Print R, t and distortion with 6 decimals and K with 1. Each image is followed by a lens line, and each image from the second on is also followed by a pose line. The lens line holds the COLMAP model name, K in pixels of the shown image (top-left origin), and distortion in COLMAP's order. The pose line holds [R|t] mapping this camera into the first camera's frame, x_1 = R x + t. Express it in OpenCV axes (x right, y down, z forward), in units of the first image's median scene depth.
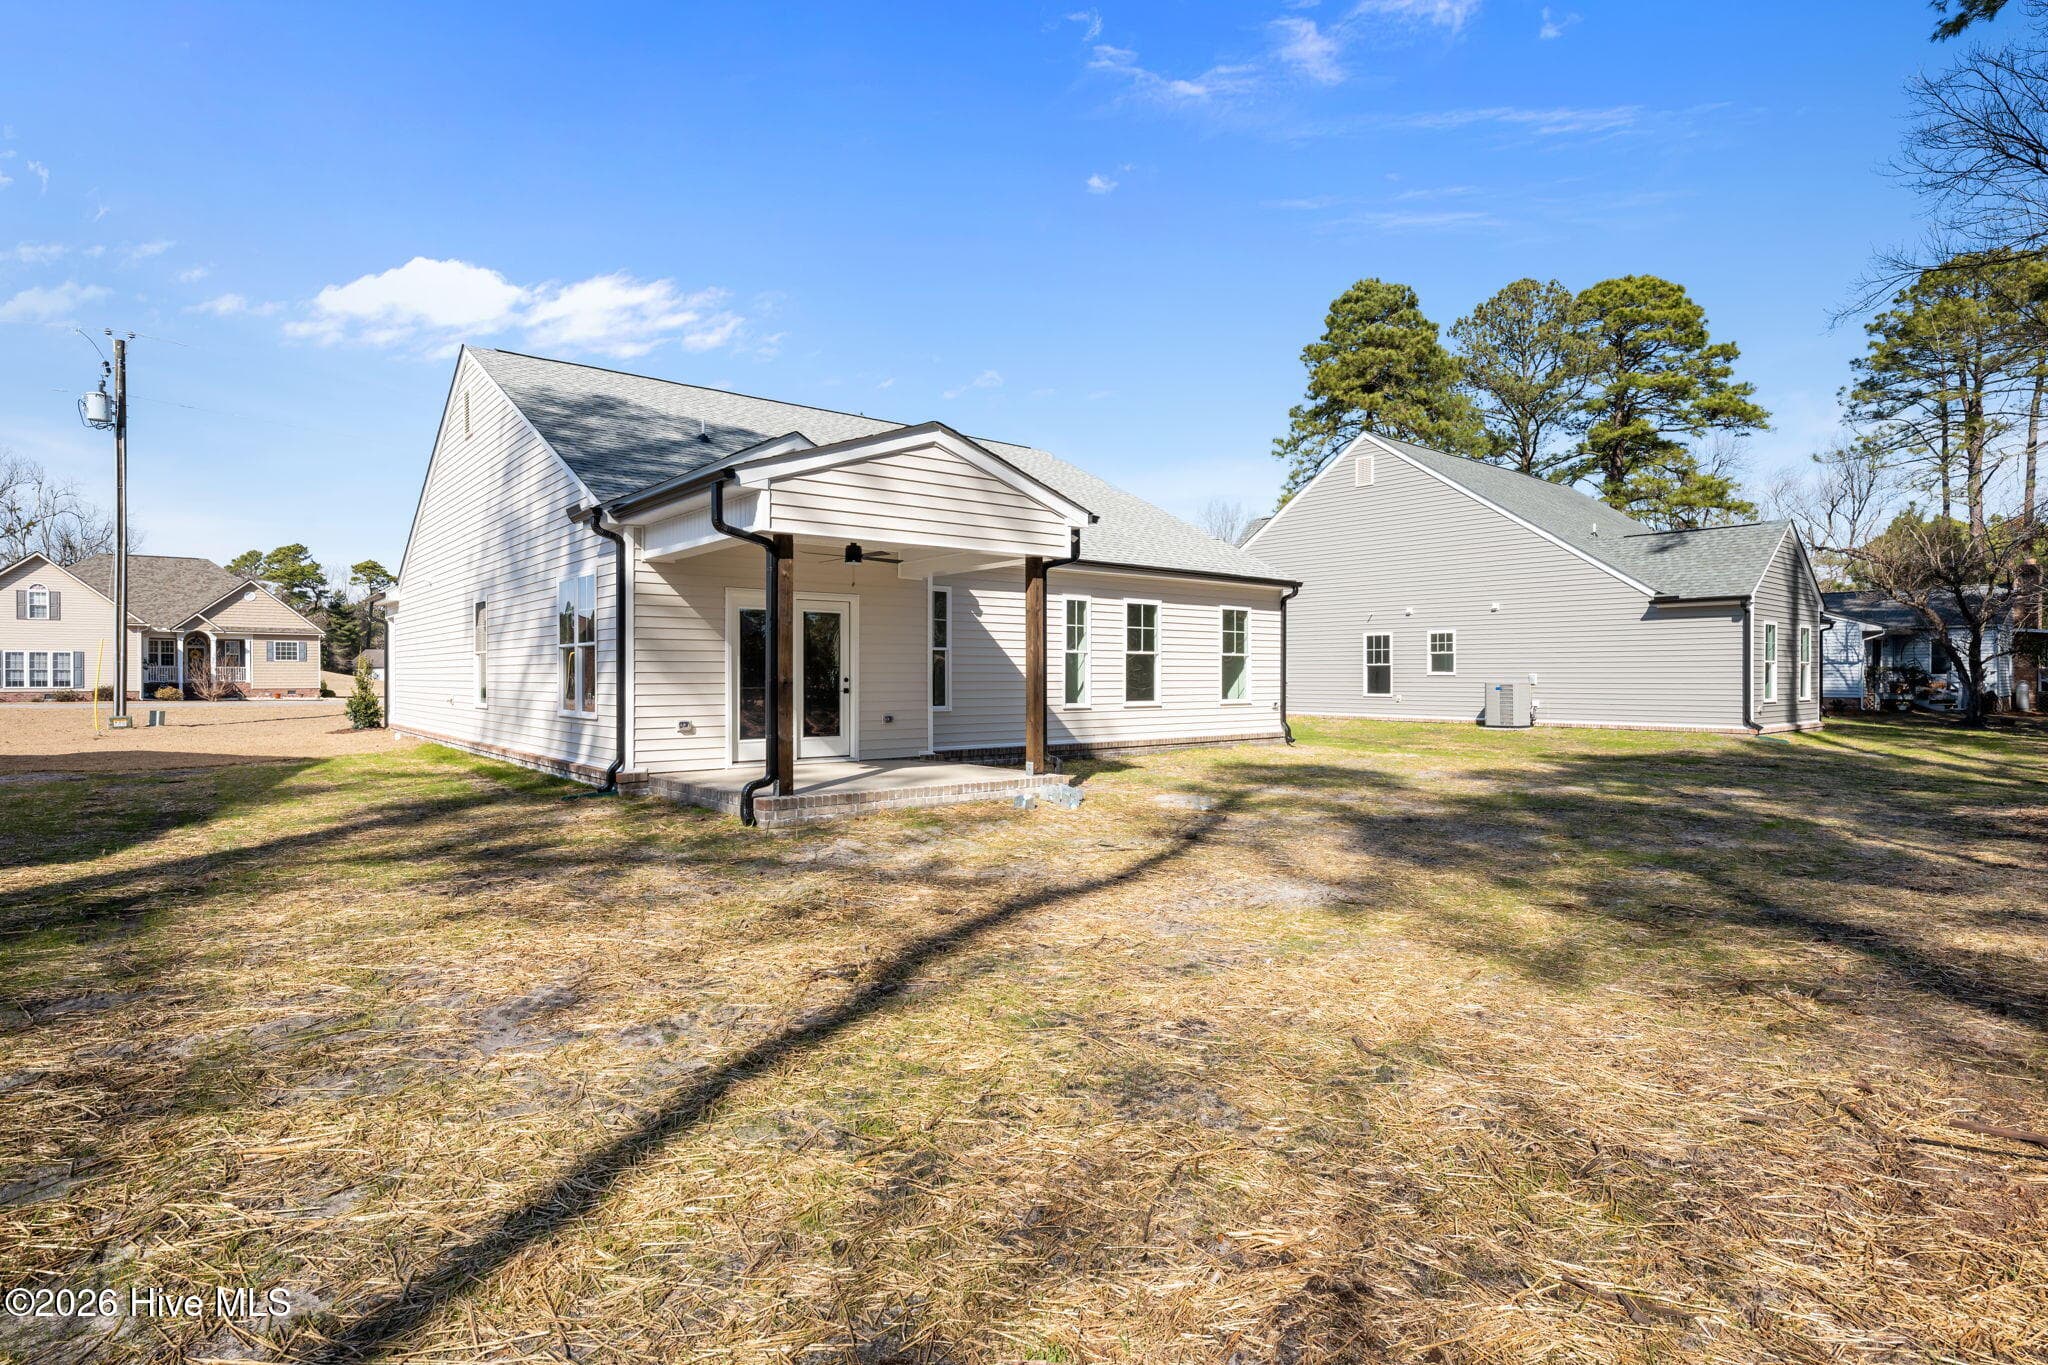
lens RADIAL K [[1045.9, 0, 1030.9], [0, 1045.9, 683.0], [0, 0, 1]] dist [-0.000684, -0.000141]
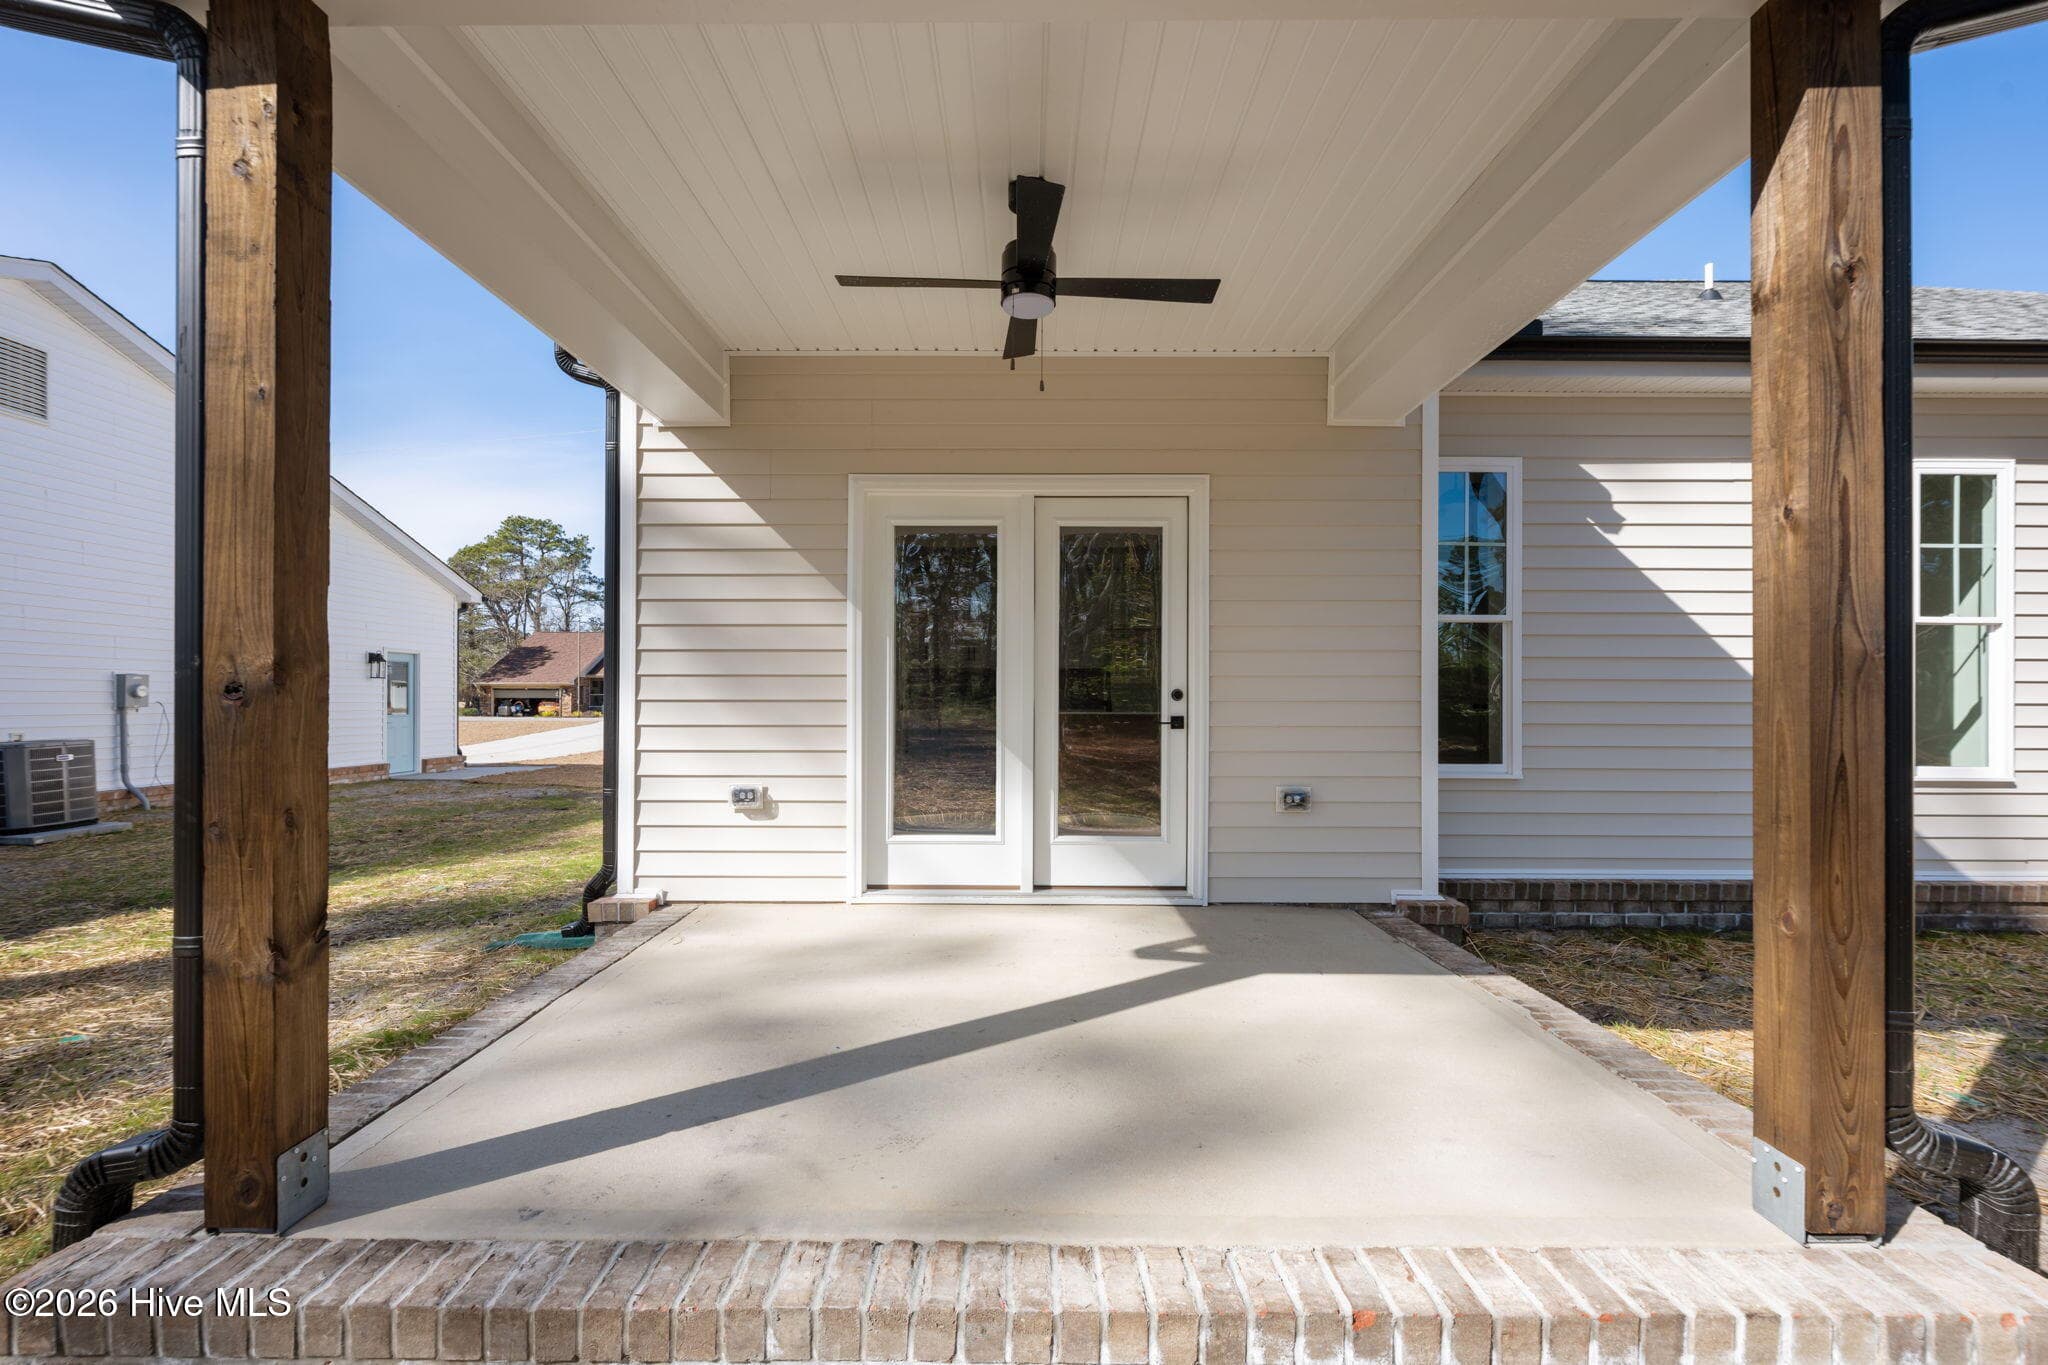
lens RADIAL K [[925.6, 0, 1018.3], [0, 925.6, 699.5], [0, 0, 1]] dist [0.001993, -0.000215]
pose [[0.769386, -0.000156, -0.638784, -0.000207], [-0.007227, 0.999934, -0.008950, 0.001782], [0.638743, 0.011502, 0.769334, 0.563905]]
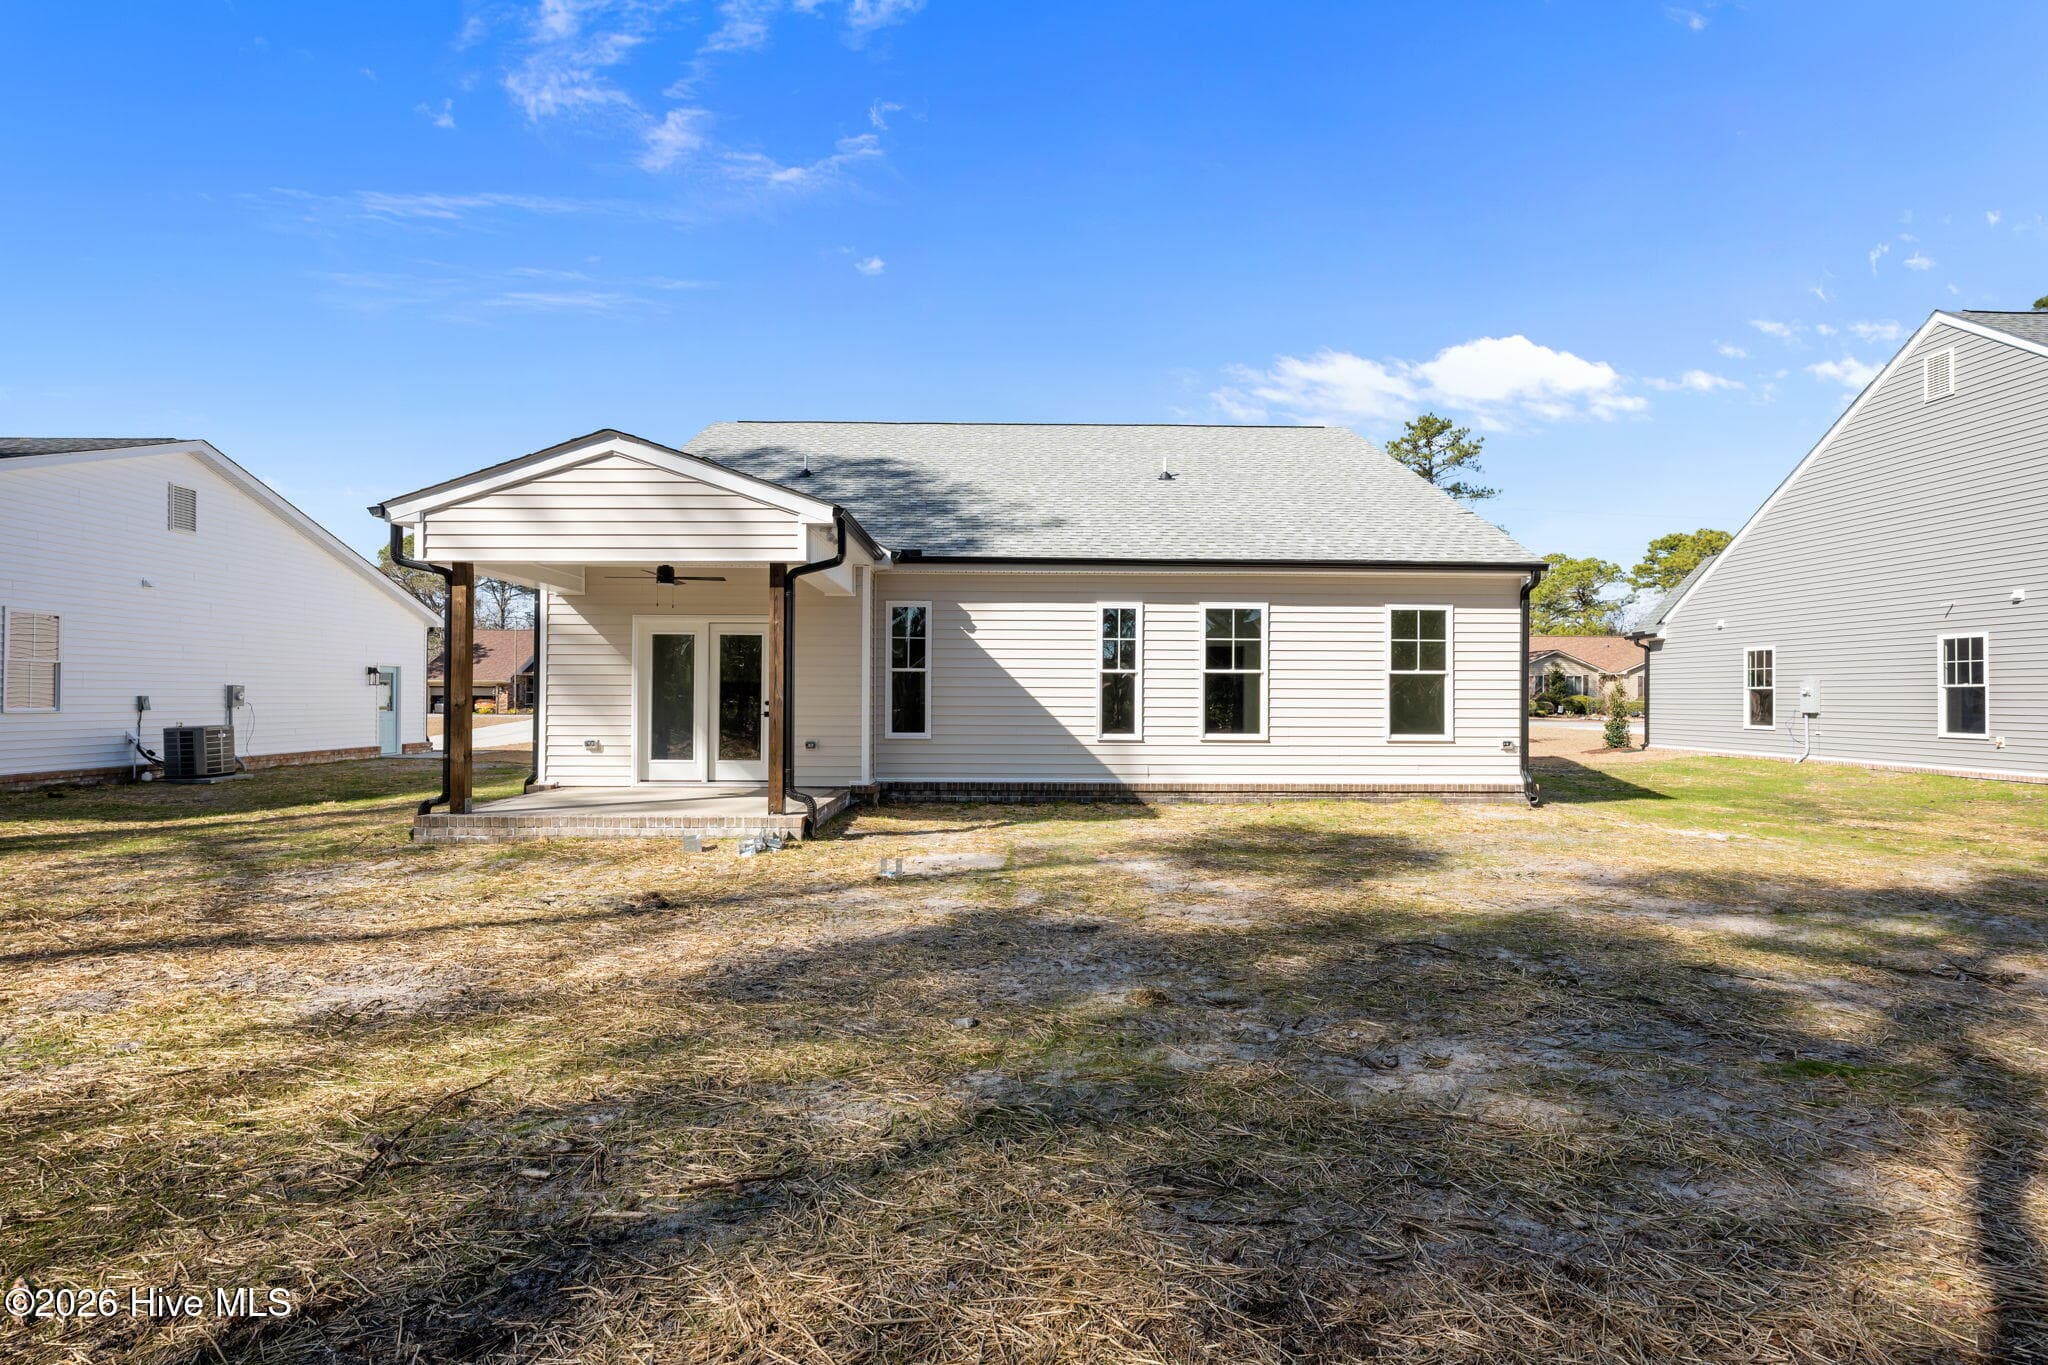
lens RADIAL K [[1045.9, 0, 1030.9], [0, 1045.9, 683.0], [0, 0, 1]] dist [-0.000684, -0.000141]
pose [[0.780367, -0.006592, -0.625286, 0.505032], [-0.008559, 0.999738, -0.021222, -0.002675], [0.625263, 0.021913, 0.780107, 0.321115]]
